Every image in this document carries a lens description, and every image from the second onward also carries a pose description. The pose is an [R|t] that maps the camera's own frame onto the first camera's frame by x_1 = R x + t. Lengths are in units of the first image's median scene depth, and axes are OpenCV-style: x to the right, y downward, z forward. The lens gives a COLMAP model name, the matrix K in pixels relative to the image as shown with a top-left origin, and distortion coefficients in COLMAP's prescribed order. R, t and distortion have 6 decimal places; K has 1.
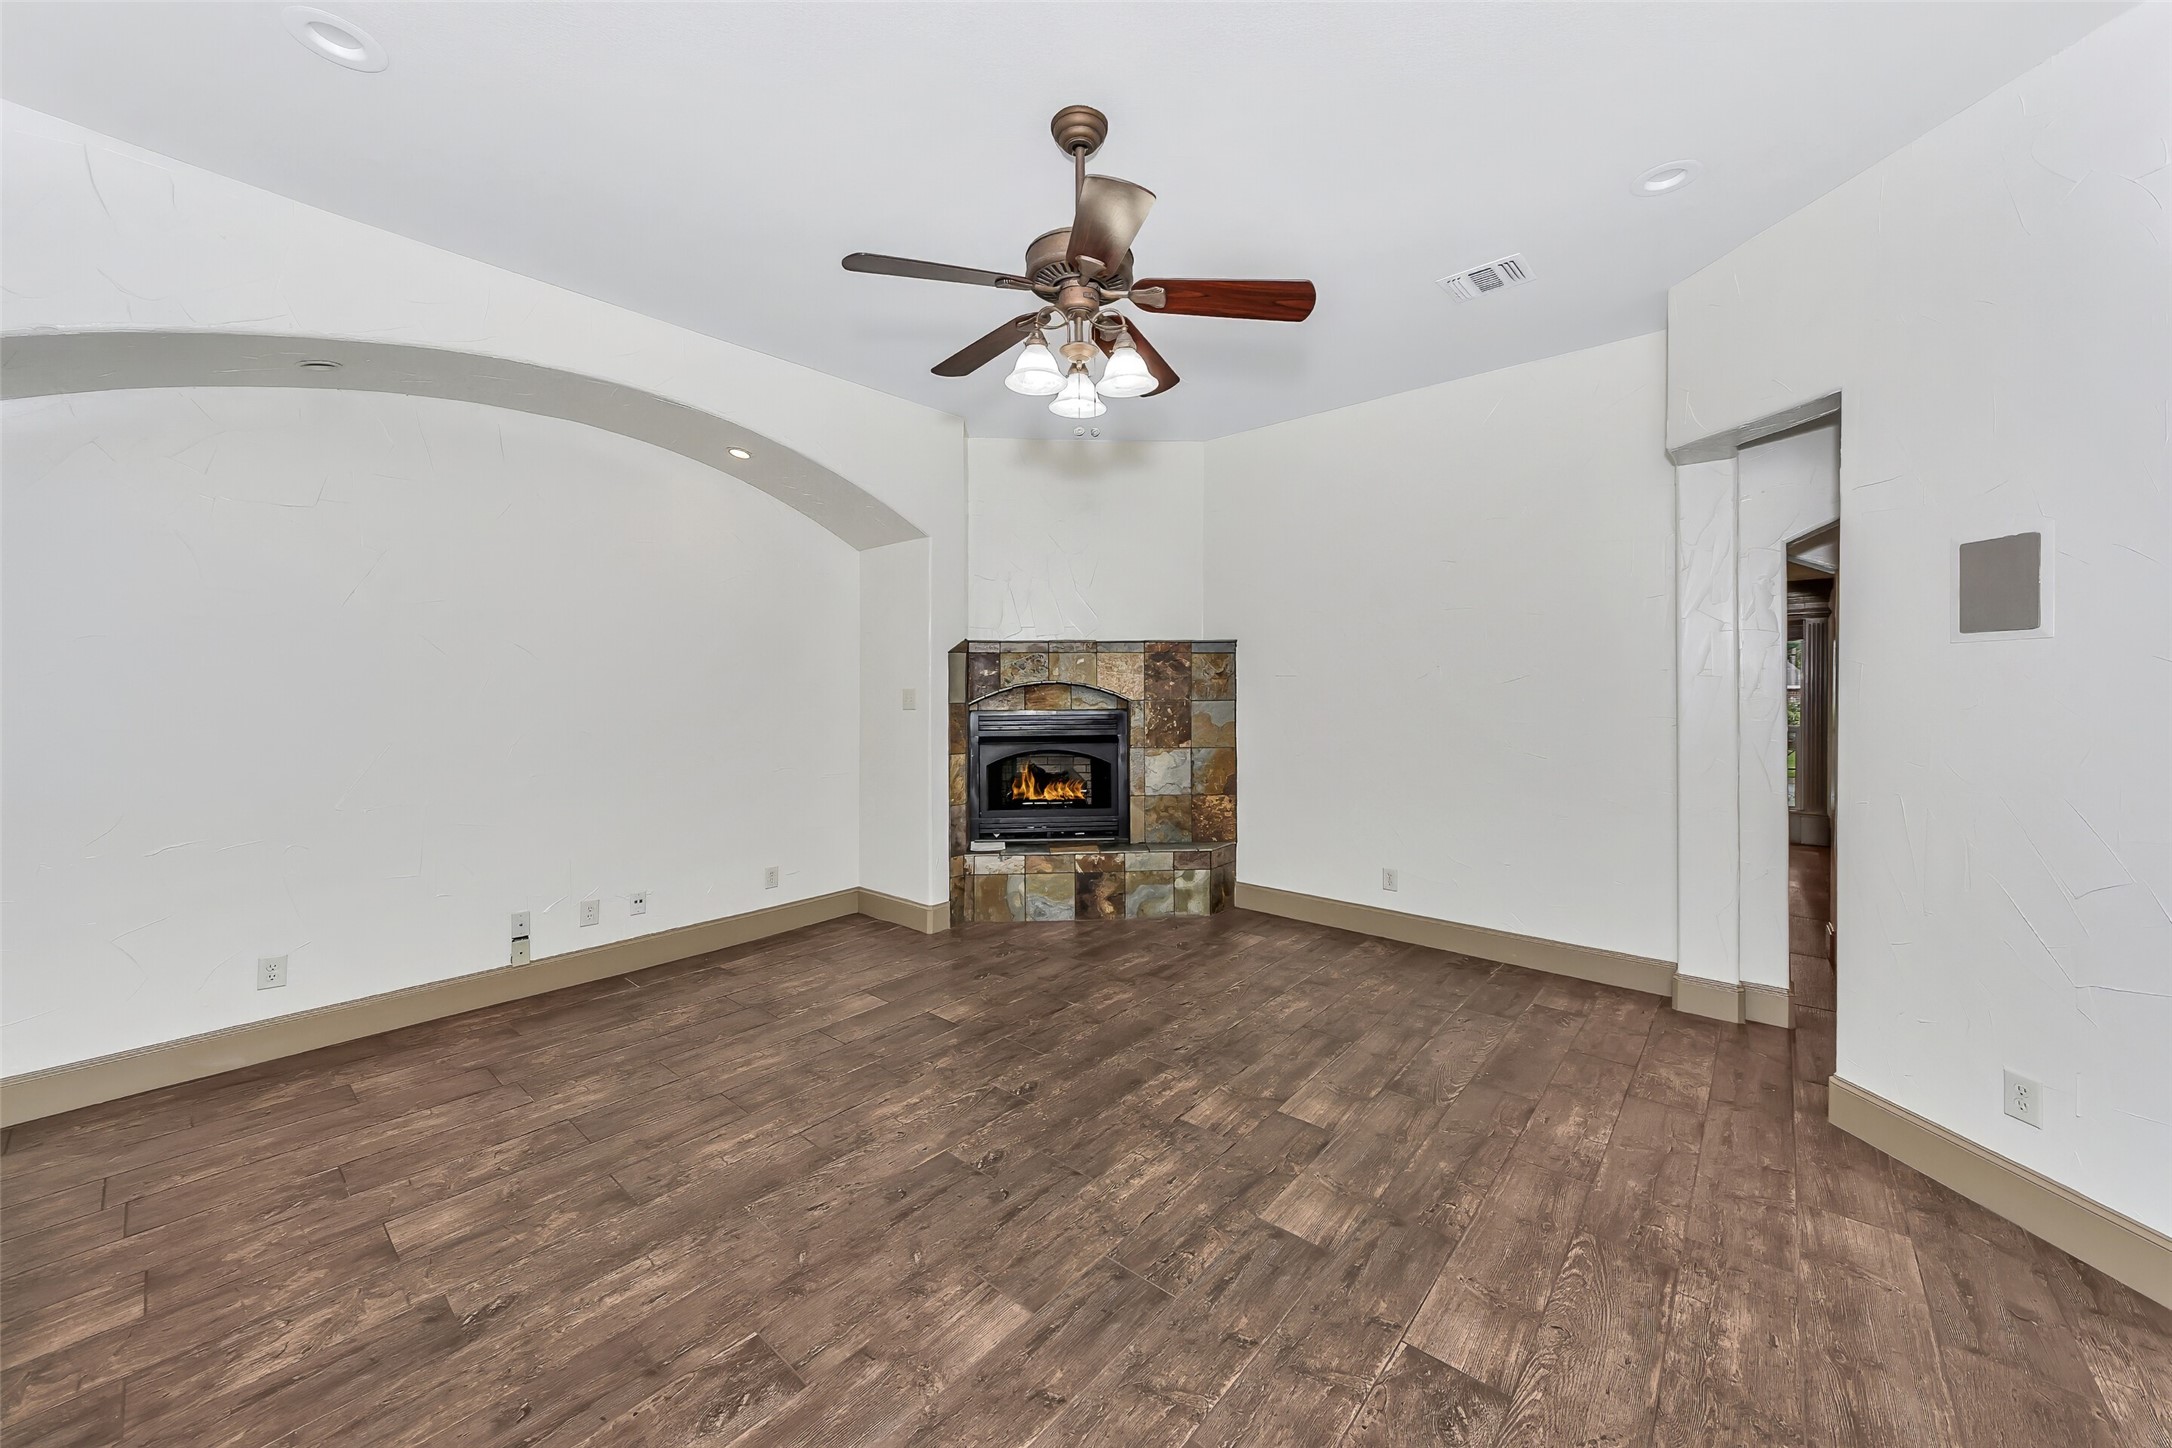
lens RADIAL K [[784.4, 0, 1096.0], [0, 784.4, 707.8], [0, 0, 1]] dist [0.006769, -0.002809]
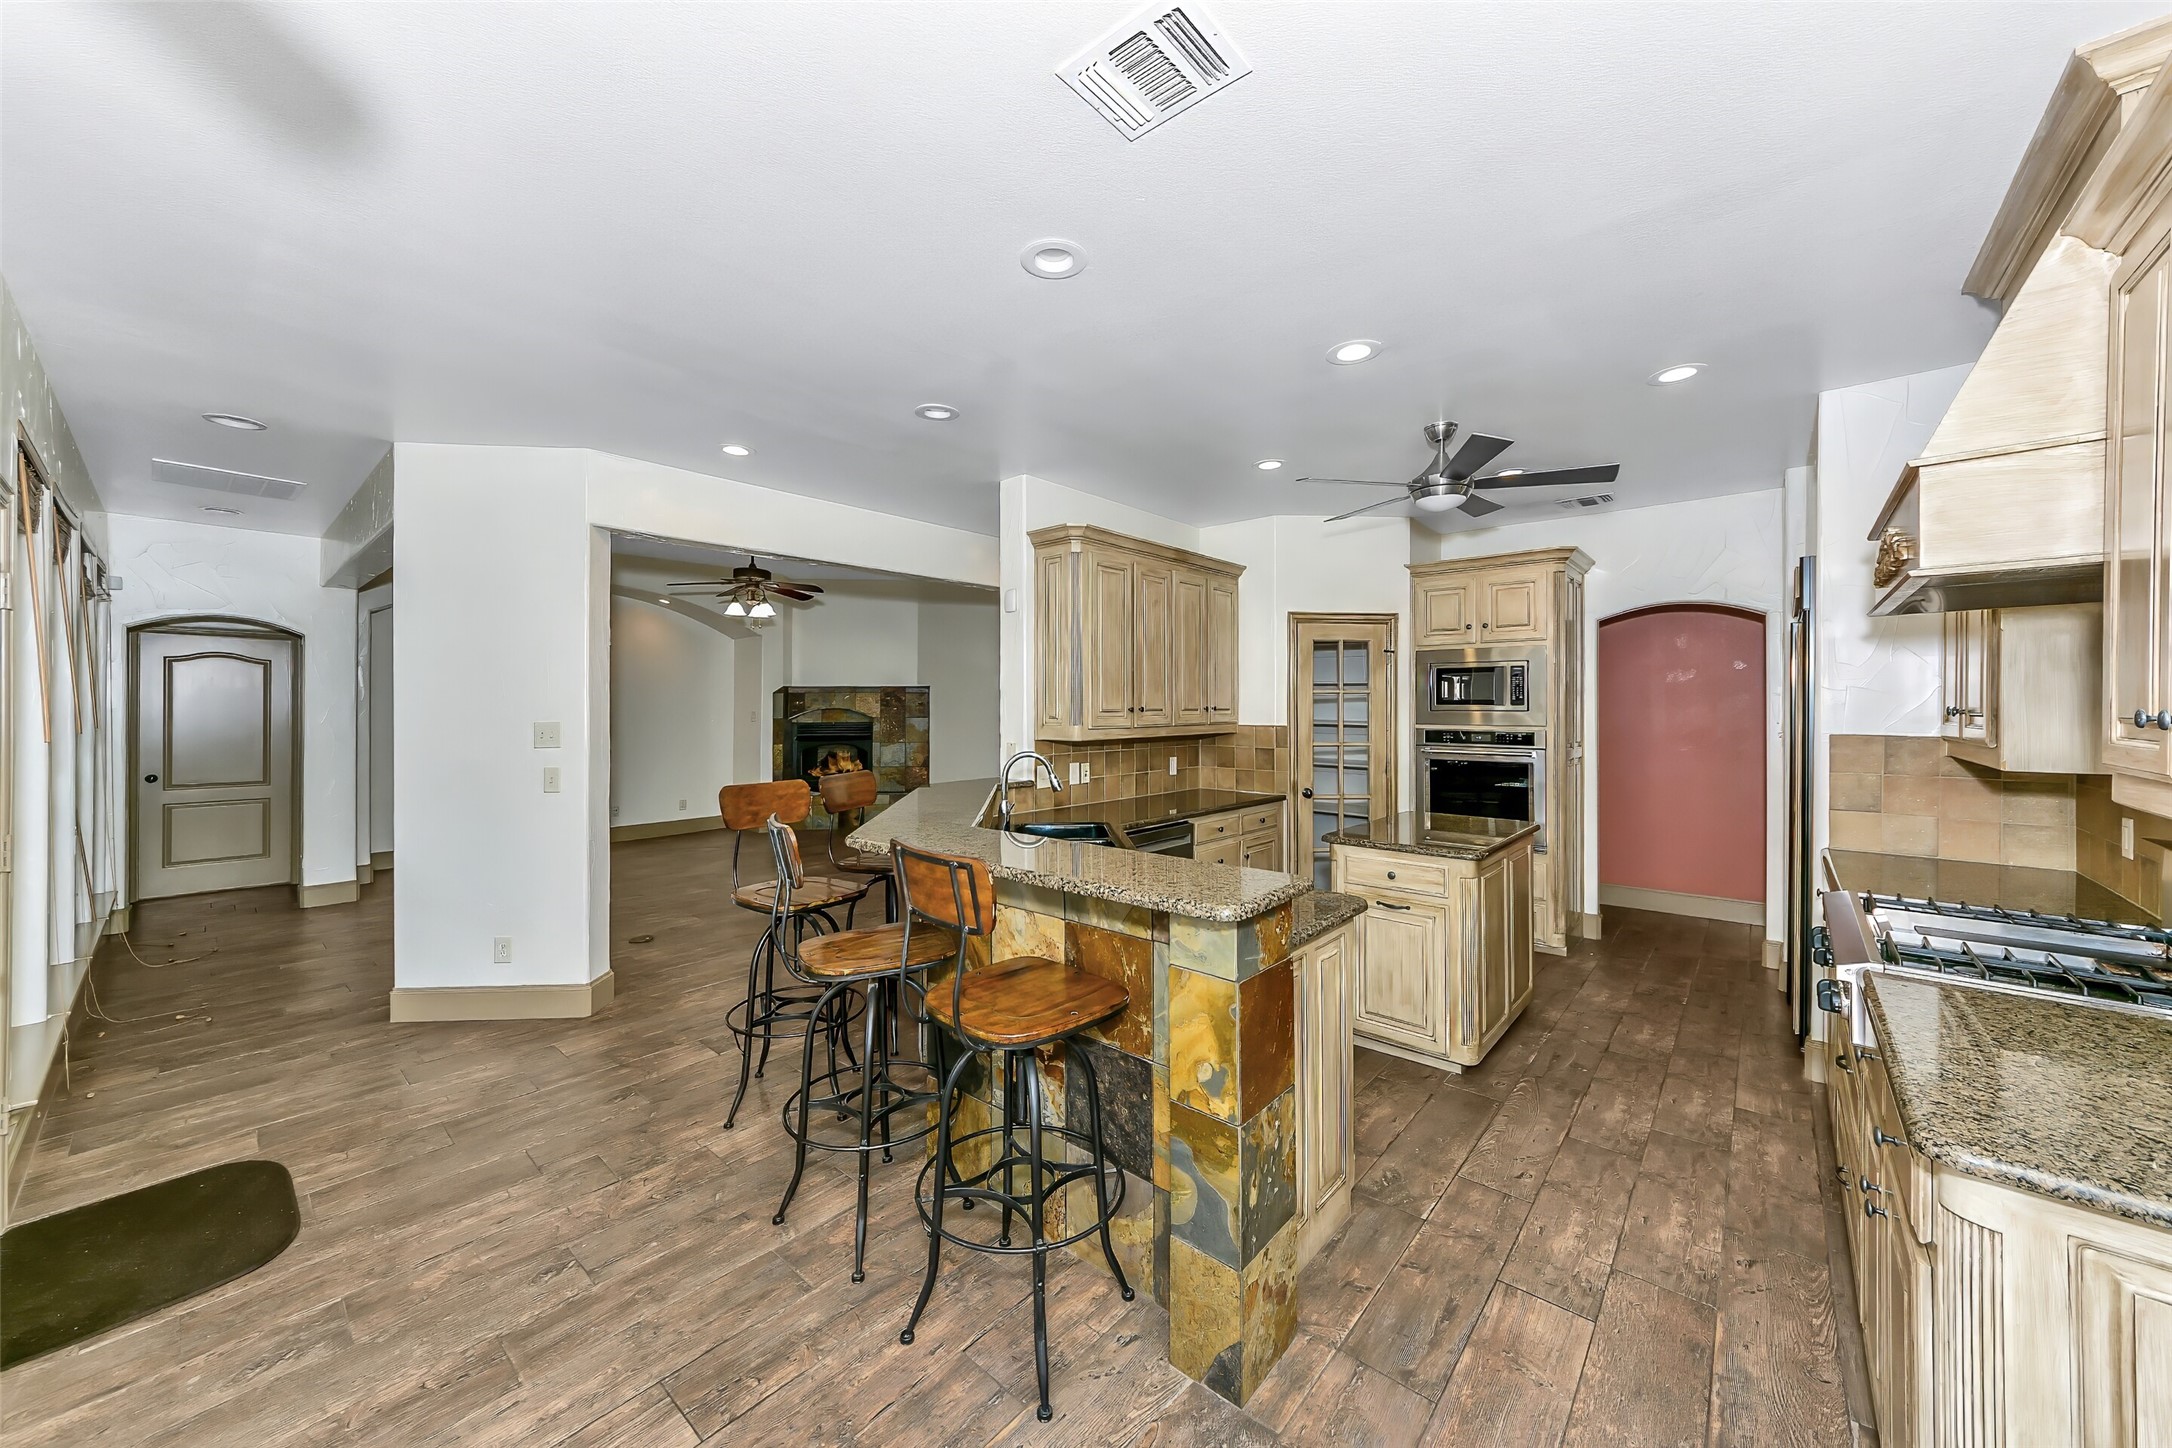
lens RADIAL K [[784.4, 0, 1098.4], [0, 784.4, 706.0], [0, 0, 1]] dist [0.006769, -0.002809]
pose [[0.999650, 0.005958, -0.025762, 0.670535], [-0.006816, 0.999420, -0.033356, 0.023882], [0.025548, 0.033520, 0.999111, -0.940565]]
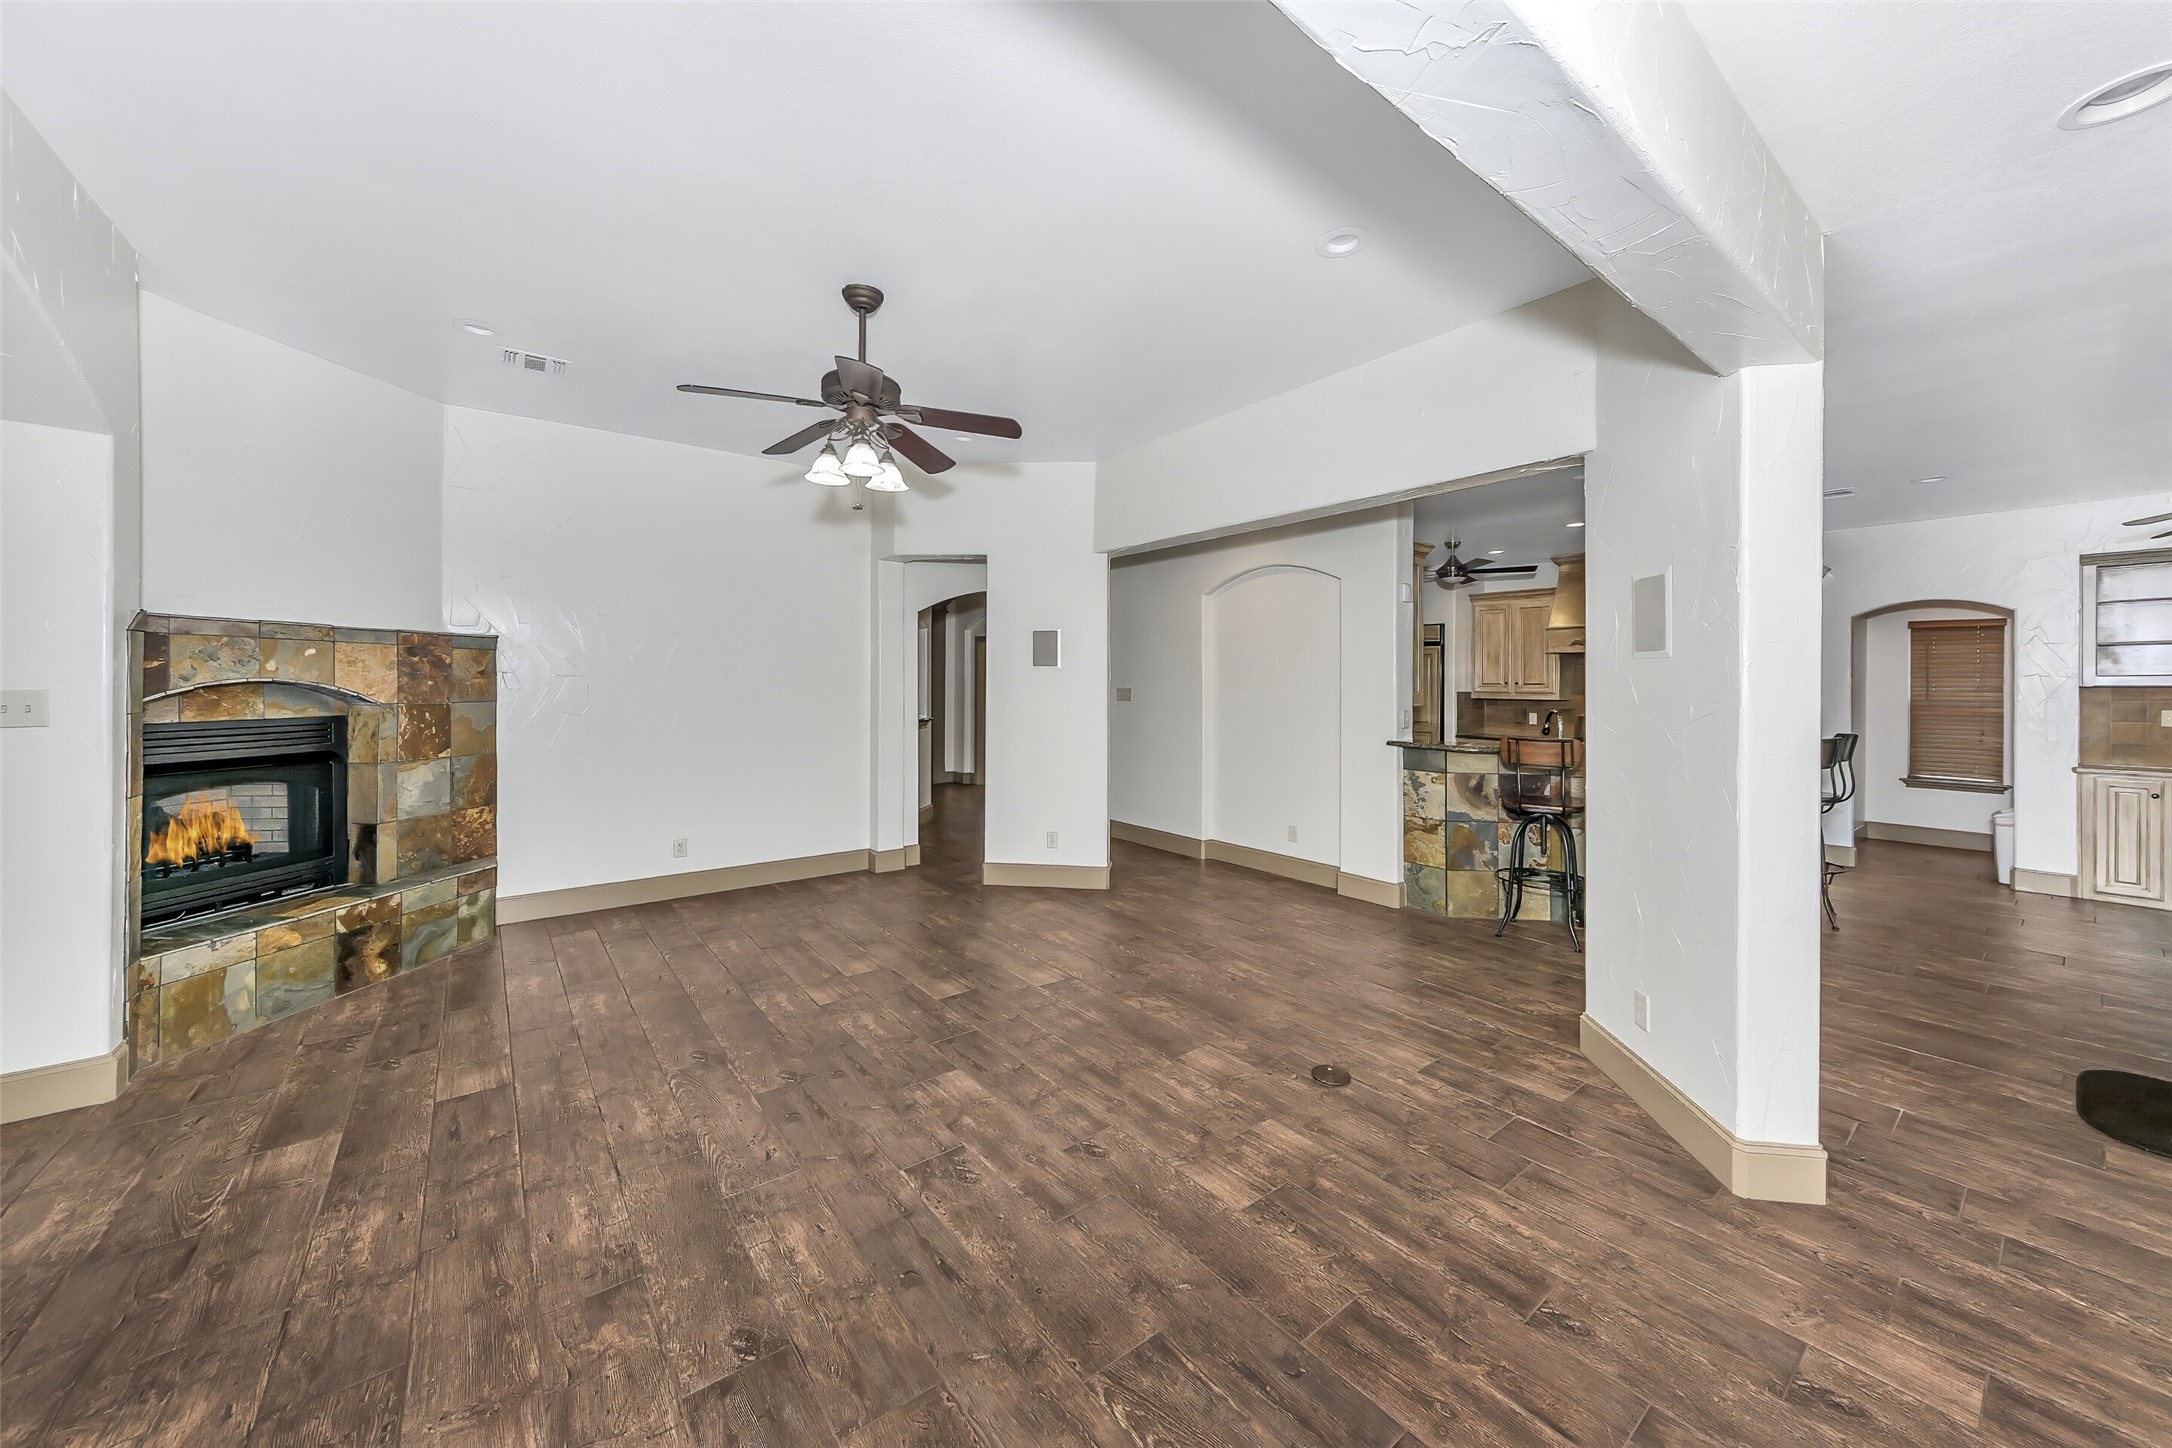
lens RADIAL K [[784.4, 0, 1053.3], [0, 784.4, 680.8], [0, 0, 1]] dist [0.006769, -0.002809]
pose [[0.233861, 0.009992, 0.972219, -0.601178], [0.028975, 0.999431, -0.017242, 0.001058], [-0.971838, 0.032203, 0.233439, 0.150694]]
